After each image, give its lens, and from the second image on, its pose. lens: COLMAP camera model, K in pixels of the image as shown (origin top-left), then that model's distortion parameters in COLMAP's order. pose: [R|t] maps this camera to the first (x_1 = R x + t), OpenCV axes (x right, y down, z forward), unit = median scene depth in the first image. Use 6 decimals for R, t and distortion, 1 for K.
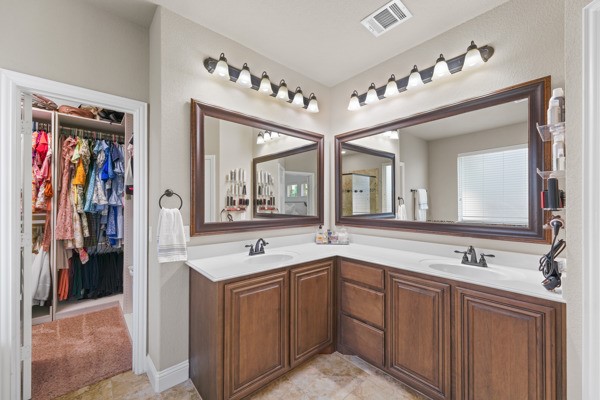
lens RADIAL K [[236.5, 0, 298.5], [0, 236.5, 201.9], [0, 0, 1]] dist [0.000797, 0.000062]
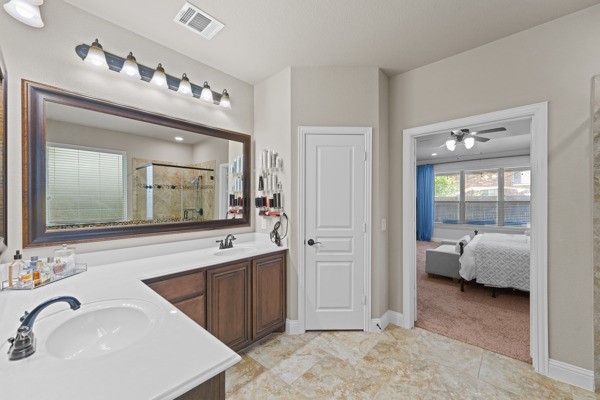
lens RADIAL K [[236.5, 0, 298.5], [0, 236.5, 201.9], [0, 0, 1]] dist [0.000797, 0.000062]
pose [[-0.118486, -0.002433, 0.992953, -0.681261], [-0.004779, 0.999987, 0.001880, -0.015171], [-0.992944, -0.004522, -0.118496, 0.703747]]
